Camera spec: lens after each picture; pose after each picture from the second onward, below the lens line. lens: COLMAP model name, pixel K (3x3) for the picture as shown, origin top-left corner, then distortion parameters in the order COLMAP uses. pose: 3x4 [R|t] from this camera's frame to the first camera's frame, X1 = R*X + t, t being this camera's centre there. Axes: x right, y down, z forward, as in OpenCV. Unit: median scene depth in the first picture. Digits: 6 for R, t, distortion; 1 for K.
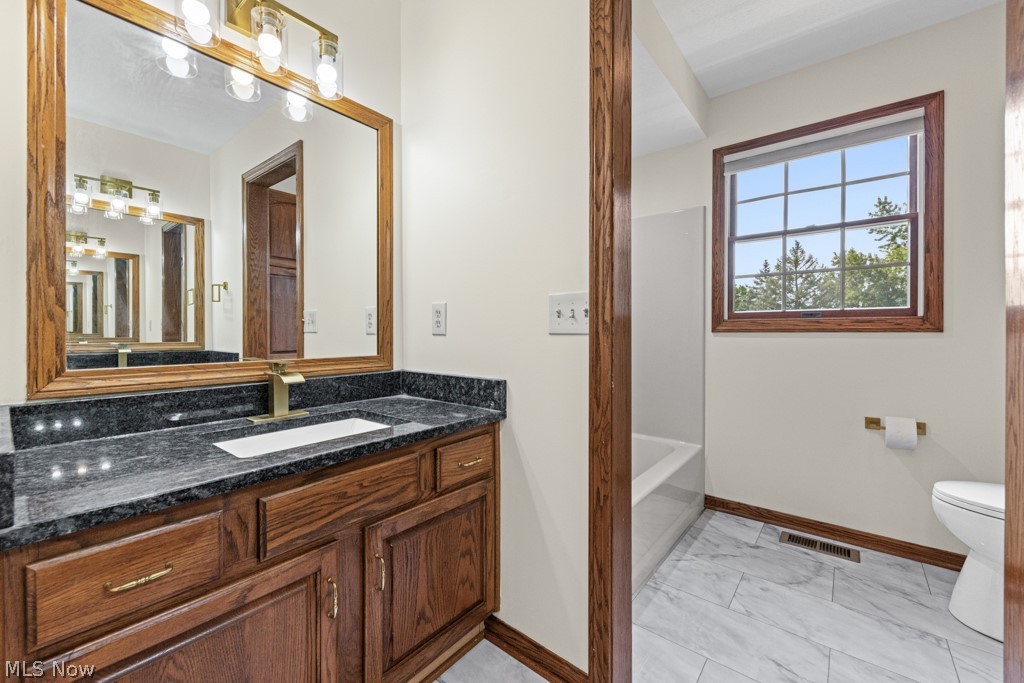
lens RADIAL K [[409.5, 0, 506.4], [0, 409.5, 336.0], [0, 0, 1]] dist [0.010379, -0.003492]
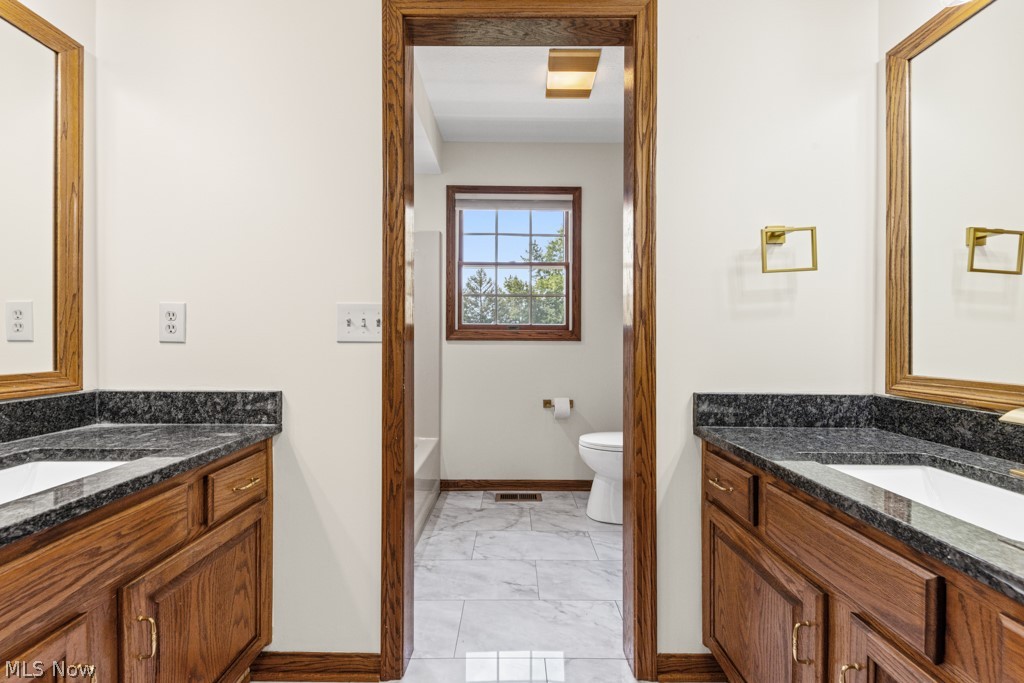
lens RADIAL K [[409.5, 0, 517.7], [0, 409.5, 342.5], [0, 0, 1]] dist [0.010379, -0.003492]
pose [[0.767040, 0.001236, 0.641599, -0.166257], [-0.000327, 0.999999, -0.001535, -0.001399], [-0.641600, 0.000968, 0.767039, -0.056456]]
